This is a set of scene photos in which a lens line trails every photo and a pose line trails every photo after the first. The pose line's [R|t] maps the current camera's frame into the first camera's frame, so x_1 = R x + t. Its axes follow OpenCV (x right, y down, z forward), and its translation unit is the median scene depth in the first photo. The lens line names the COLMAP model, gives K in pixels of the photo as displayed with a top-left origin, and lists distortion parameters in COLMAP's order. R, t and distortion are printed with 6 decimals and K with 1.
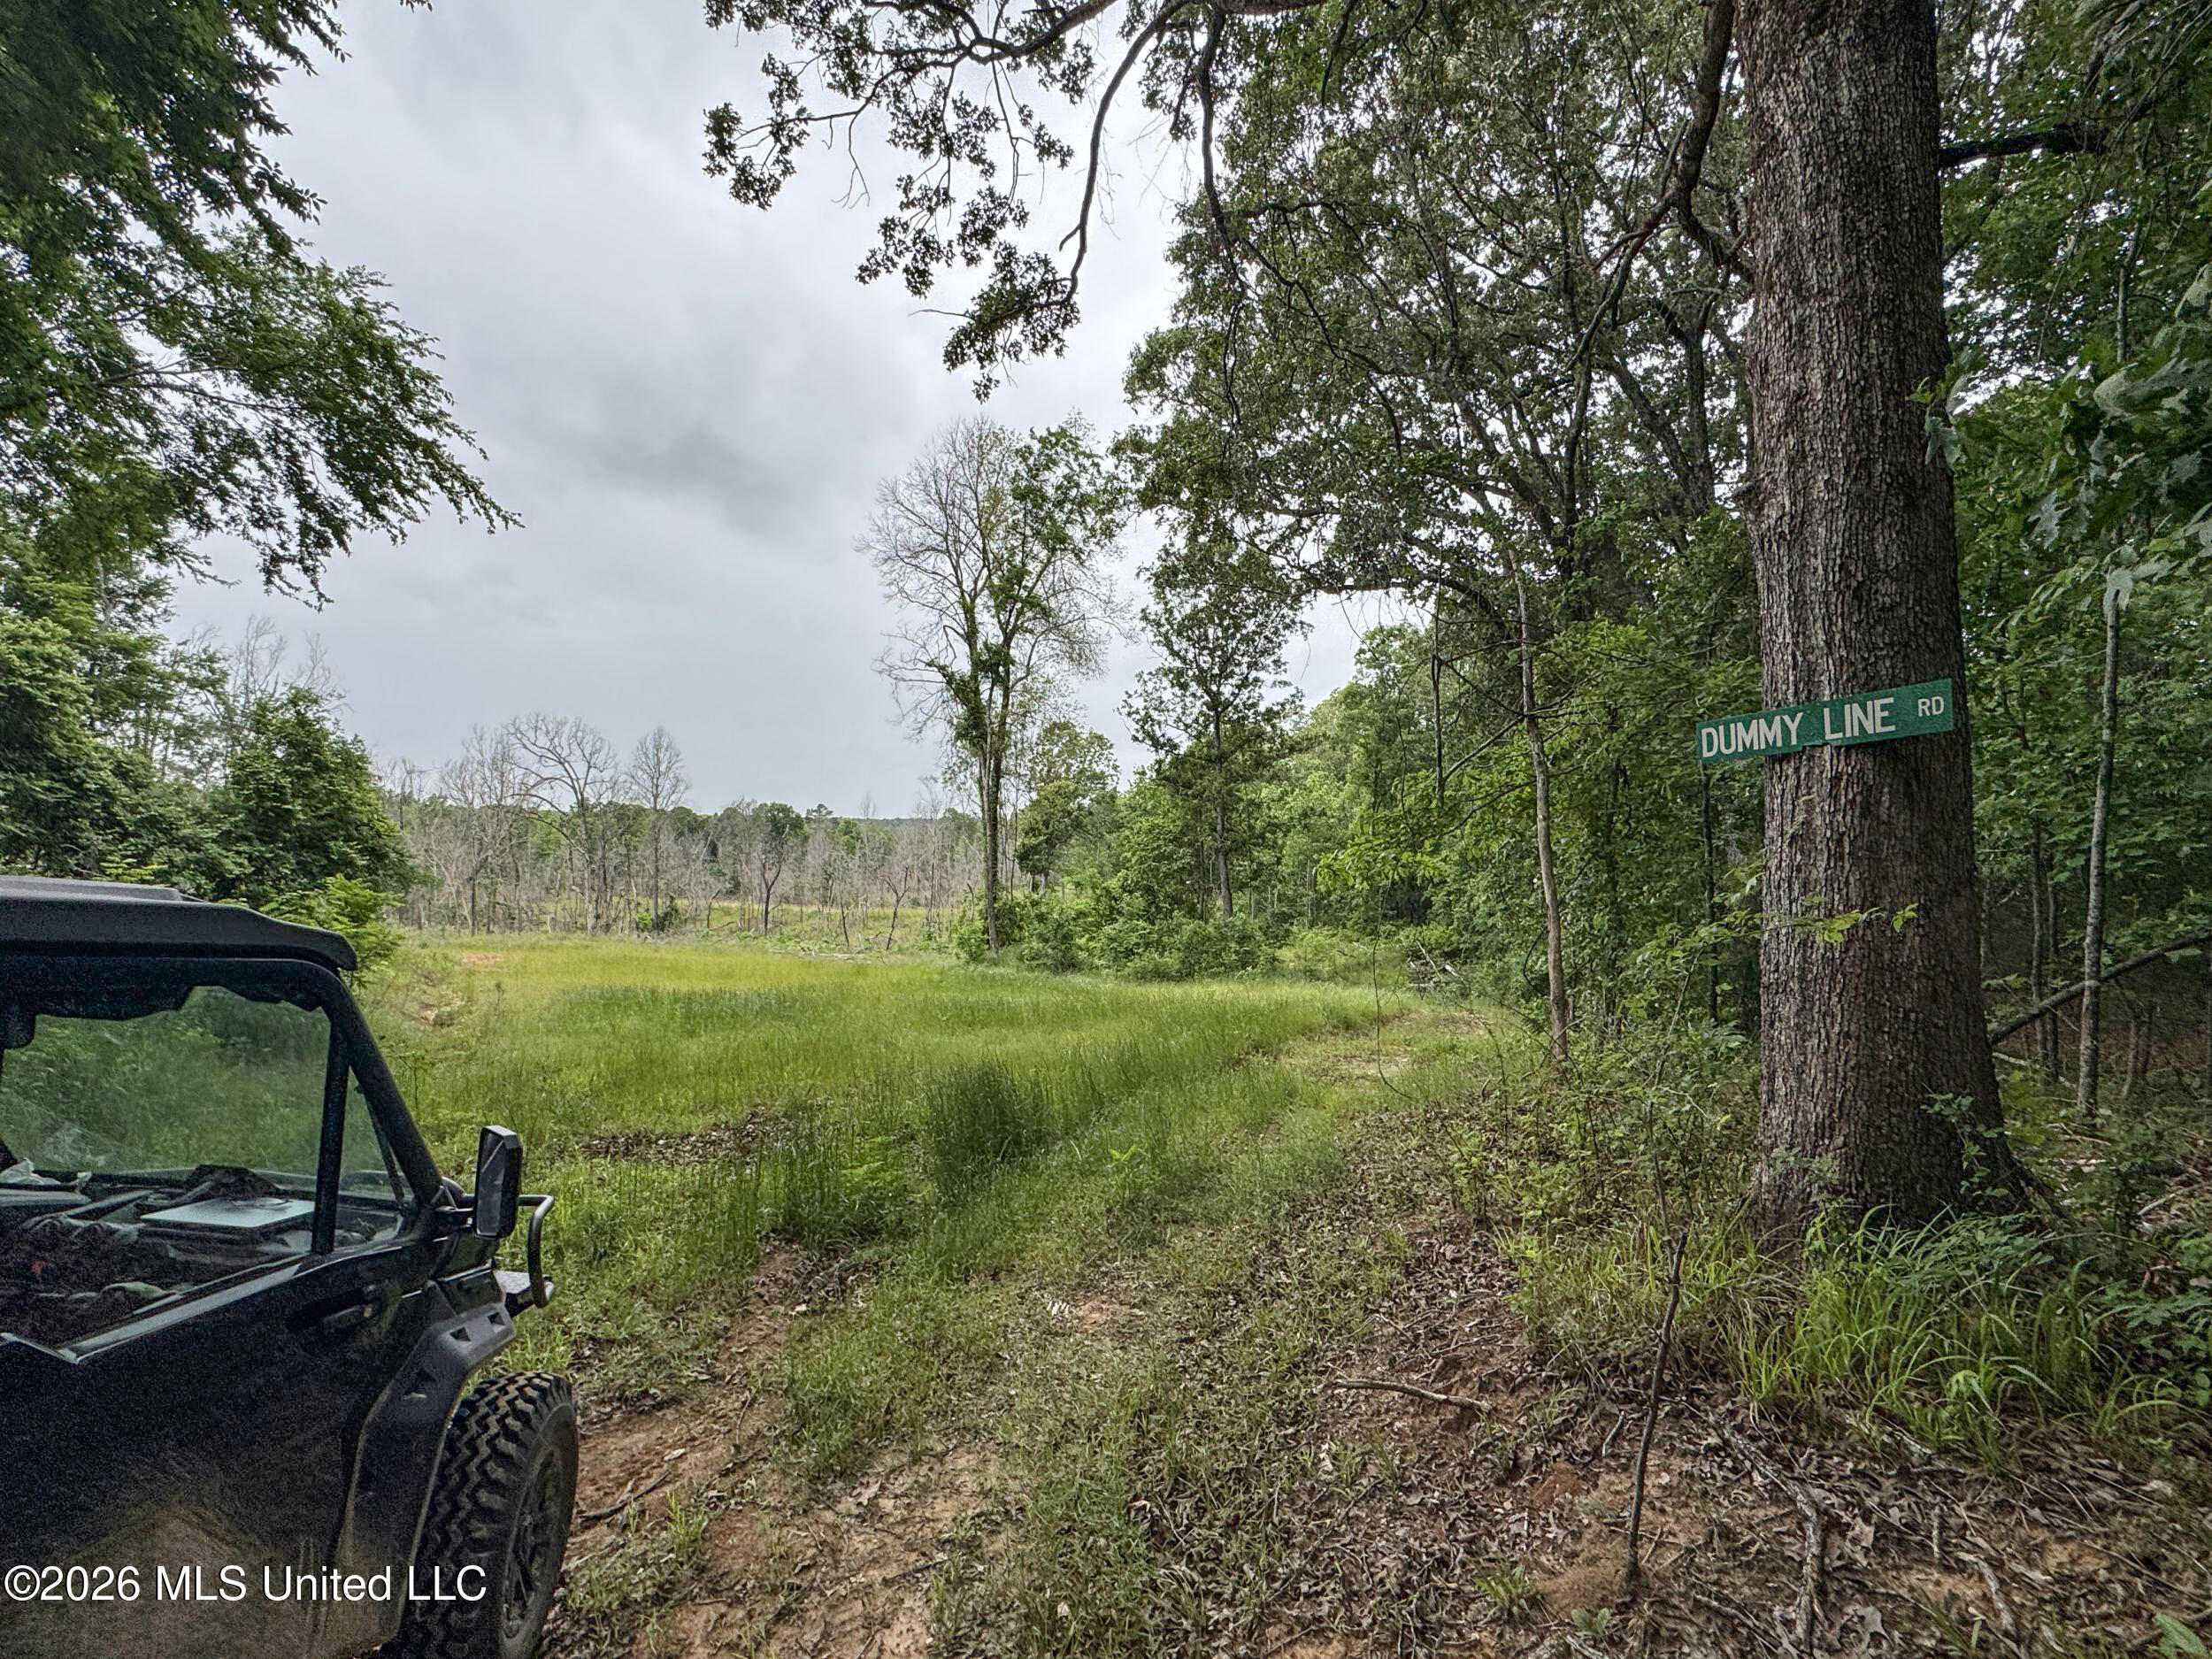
lens RADIAL K [[991.9, 0, 1102.7], [0, 991.9, 834.0], [0, 0, 1]] dist [0.002068, -0.007188]
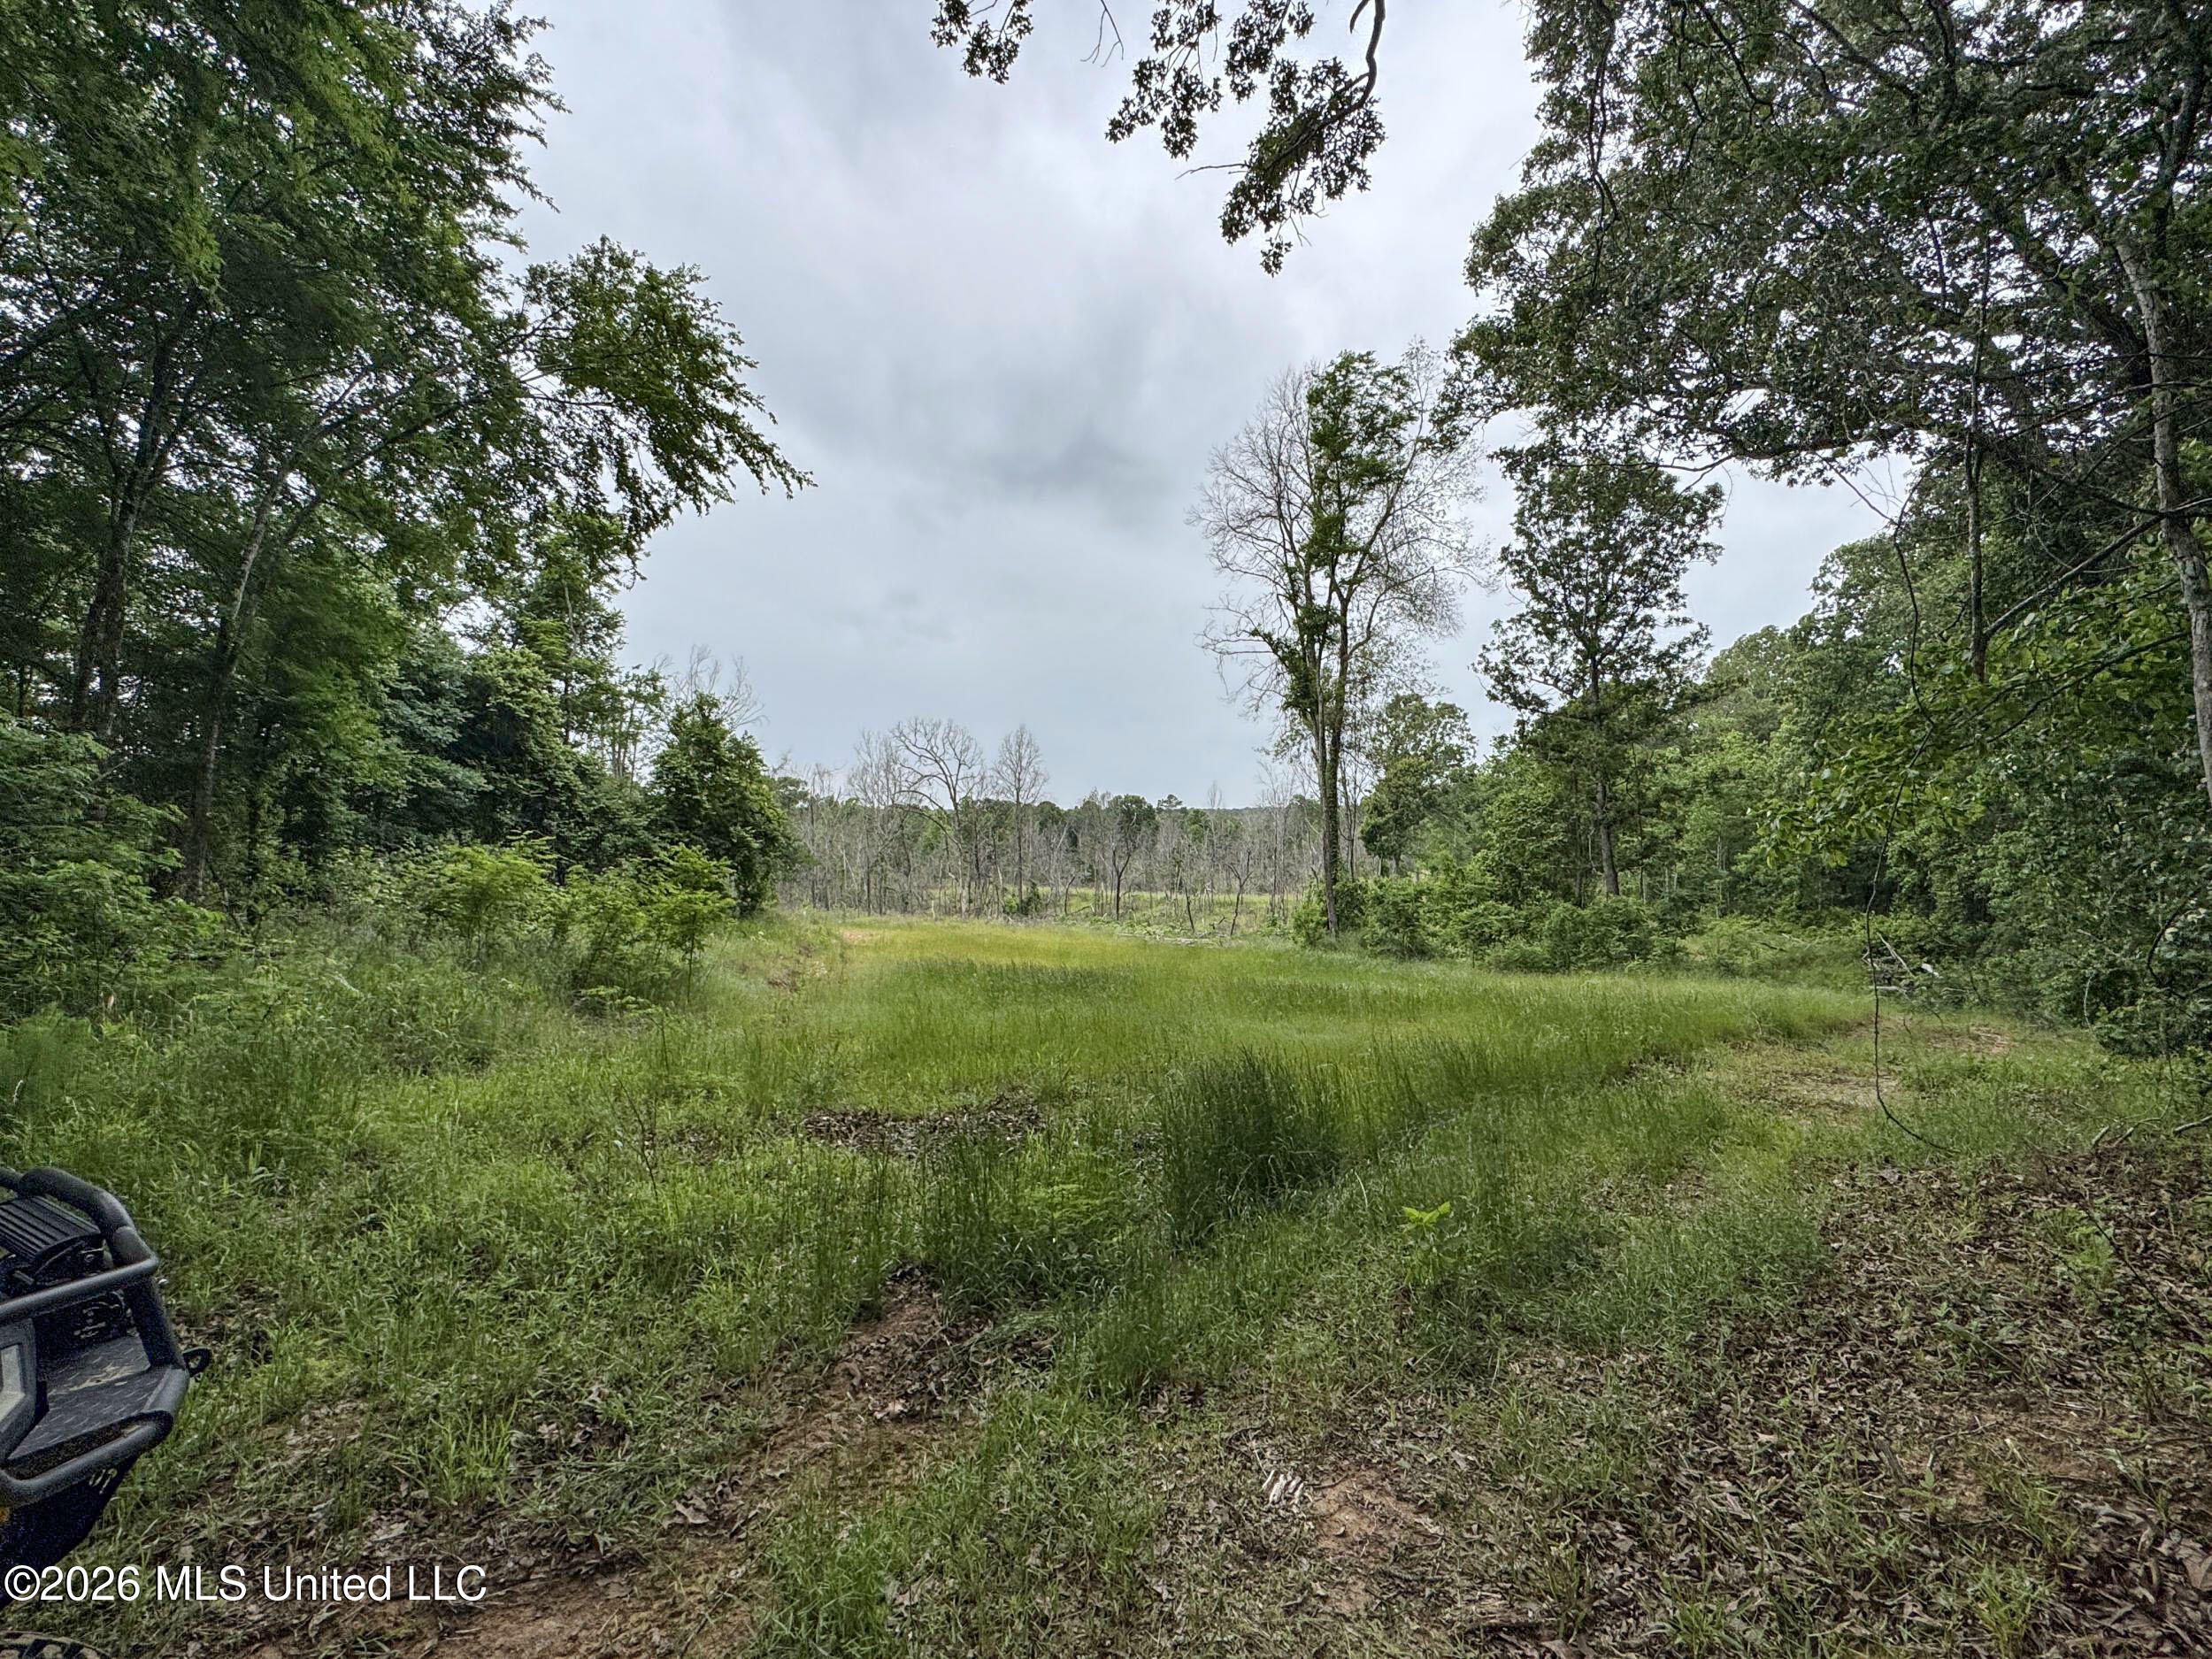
lens RADIAL K [[991.9, 0, 1102.7], [0, 991.9, 834.0], [0, 0, 1]] dist [0.002068, -0.007188]
pose [[0.939431, -0.018557, -0.342235, 0.007041], [0.022304, 0.999727, 0.007016, 0.011012], [0.342011, -0.014224, 0.939588, 0.050548]]
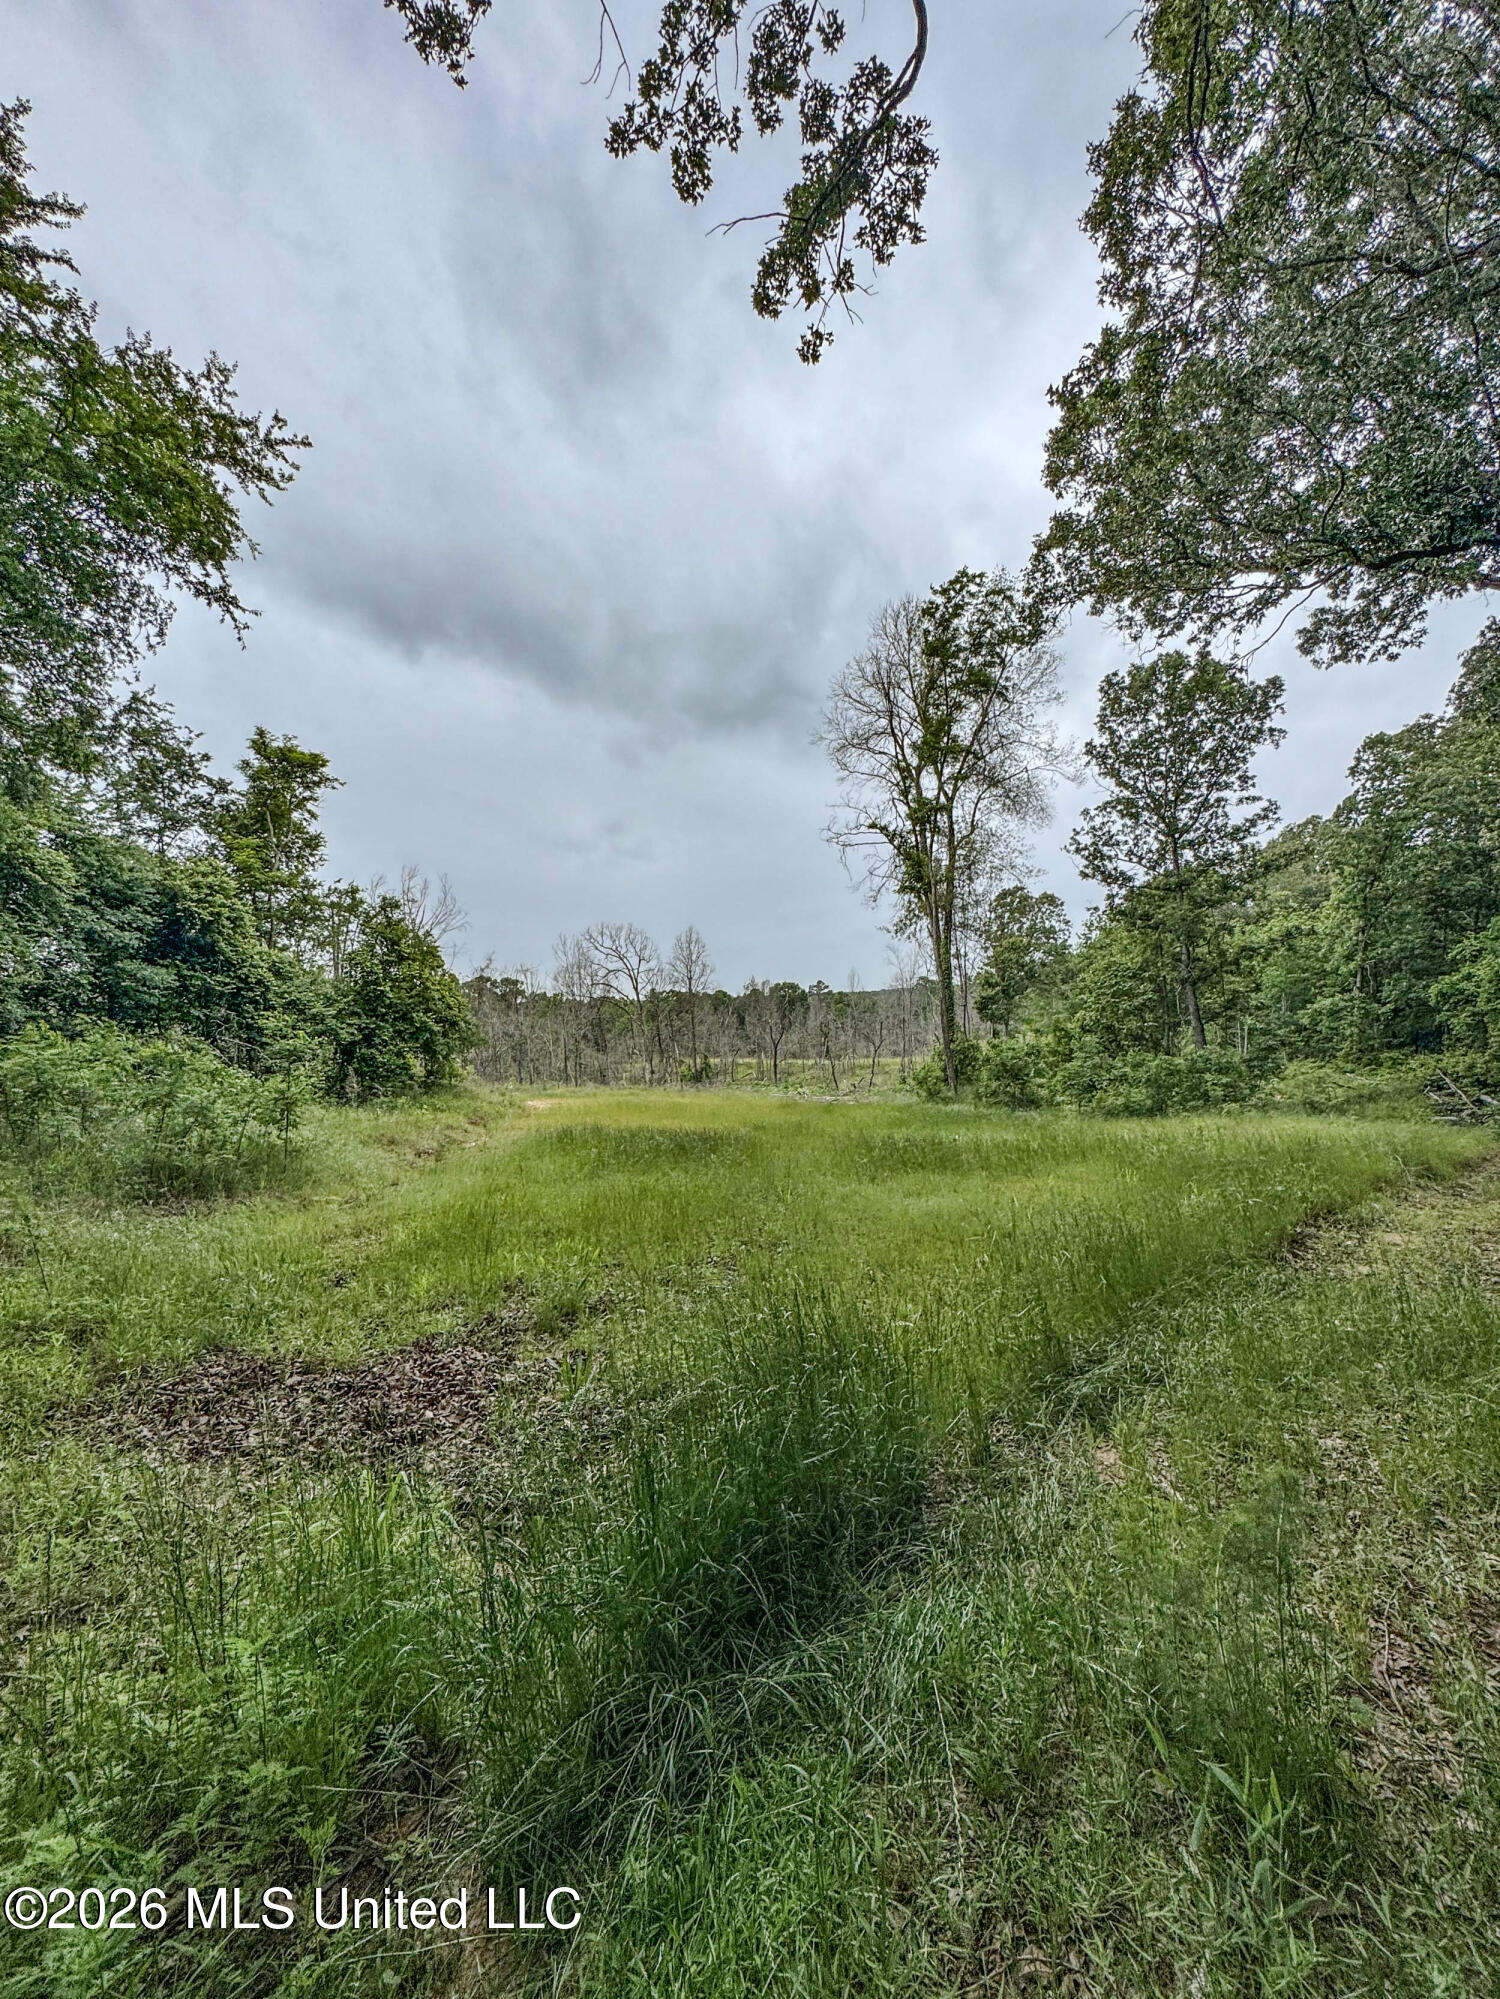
lens RADIAL K [[794.0, 0, 748.6], [0, 794.0, 1010.2], [0, 0, 1]] dist [-0.001497, 0.000008]
pose [[0.929526, -0.057570, -0.364235, 0.001388], [0.061562, 0.998103, -0.000653, 0.019585], [0.363581, -0.021816, 0.931307, 0.127499]]
